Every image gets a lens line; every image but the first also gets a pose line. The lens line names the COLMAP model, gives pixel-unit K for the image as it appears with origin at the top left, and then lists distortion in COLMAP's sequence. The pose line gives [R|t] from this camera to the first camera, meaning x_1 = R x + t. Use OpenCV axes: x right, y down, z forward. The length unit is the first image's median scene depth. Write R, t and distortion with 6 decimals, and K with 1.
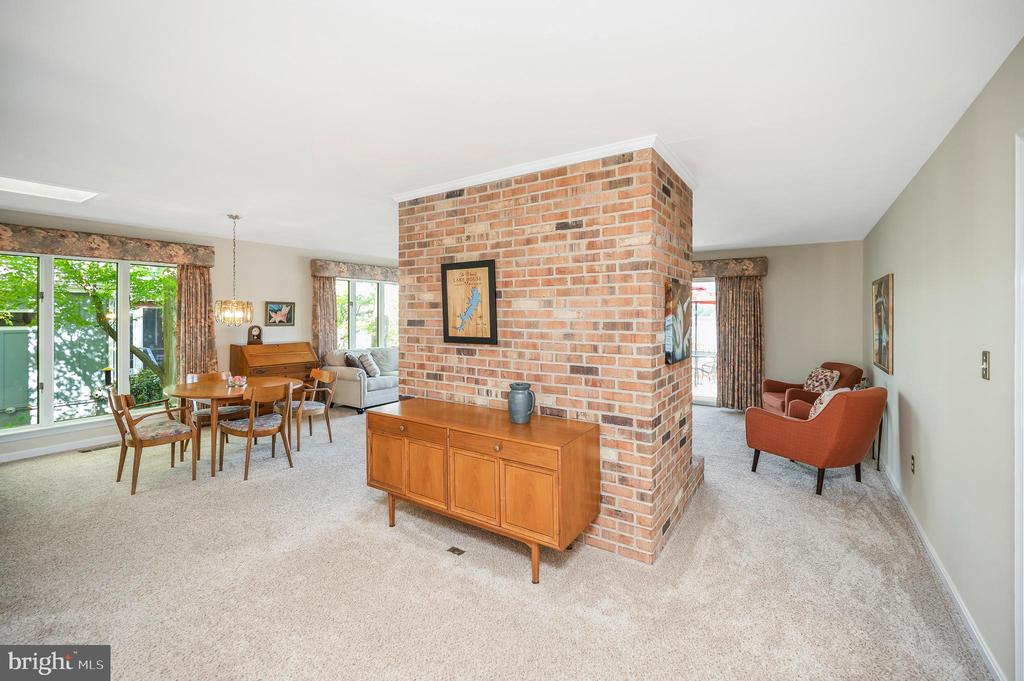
lens RADIAL K [[433.3, 0, 510.6], [0, 433.3, 316.5], [0, 0, 1]] dist [-0.000365, -0.000076]
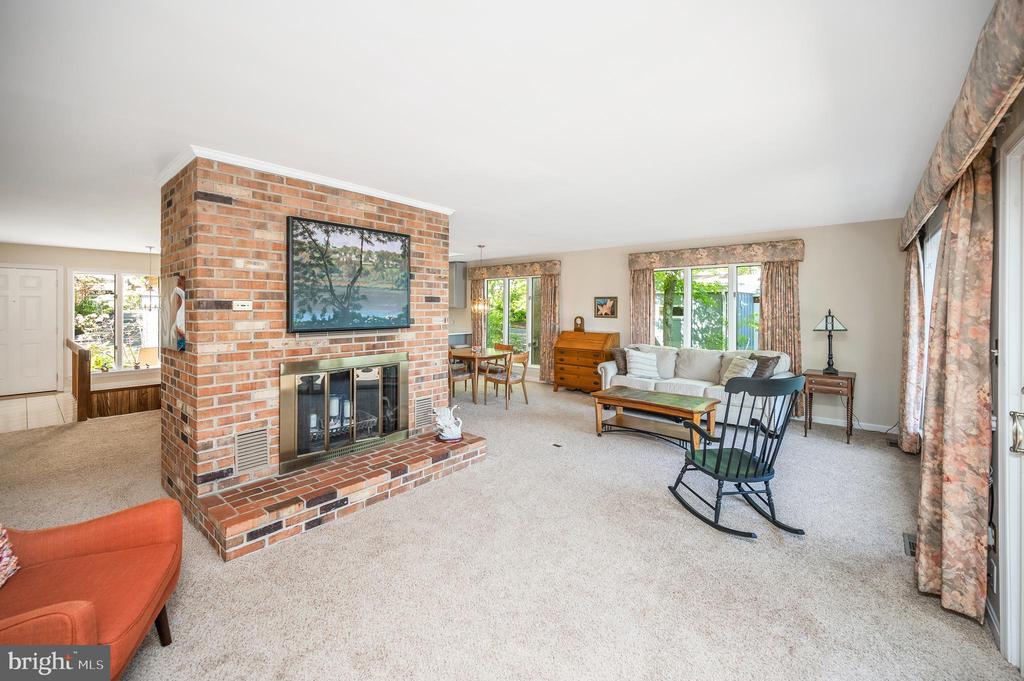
lens RADIAL K [[425.7, 0, 513.2], [0, 425.7, 307.0], [0, 0, 1]] dist [0.000965, 0.000060]
pose [[-0.103327, -0.003604, -0.994641, 1.155461], [-0.006166, 0.999977, -0.002983, -0.003829], [0.994628, 0.005825, -0.103347, 1.643988]]
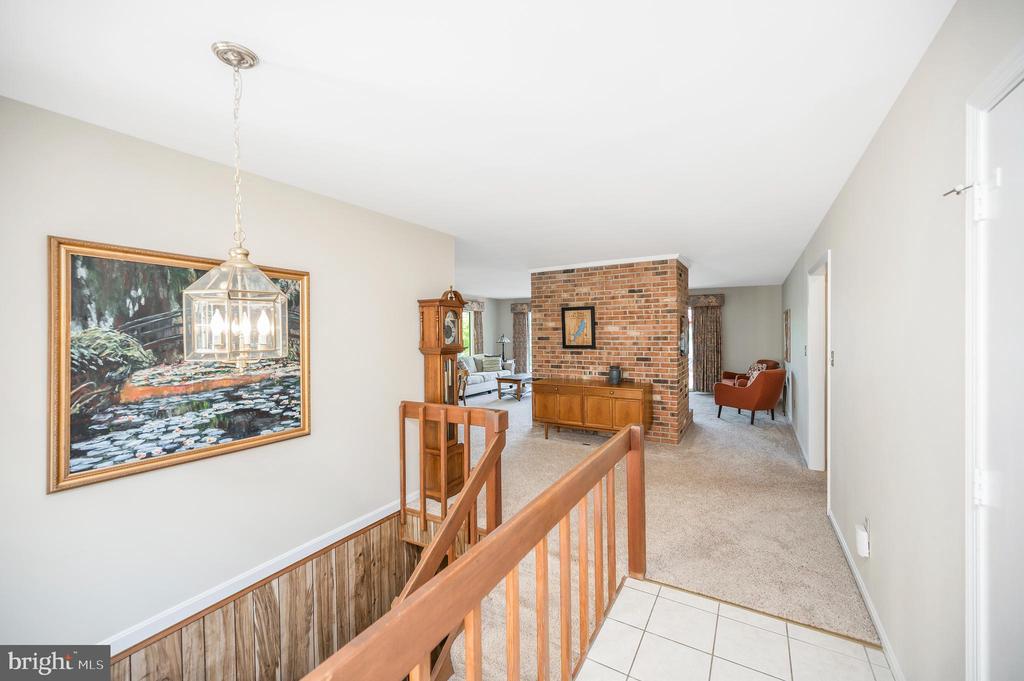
lens RADIAL K [[401.8, 0, 514.9], [0, 401.8, 337.8], [0, 0, 1]] dist [-0.000186, 0.000052]
pose [[0.998151, -0.012257, 0.059536, -0.457916], [0.011629, 0.999873, 0.010893, -0.008682], [-0.059662, -0.010180, 0.998167, -0.740139]]
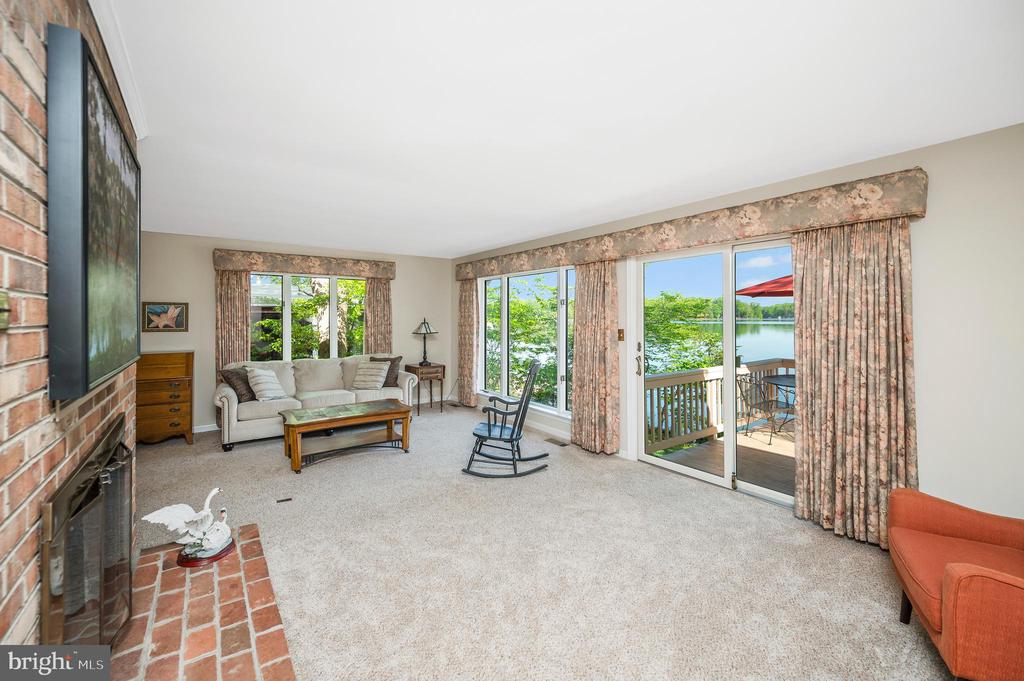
lens RADIAL K [[418.6, 0, 512.7], [0, 418.6, 316.8], [0, 0, 1]] dist [0.000641, 0.000019]
pose [[0.937424, -0.005797, -0.348141, 0.672766], [0.002993, 0.999959, -0.008591, 0.004570], [0.348177, 0.007012, 0.937403, 0.917721]]
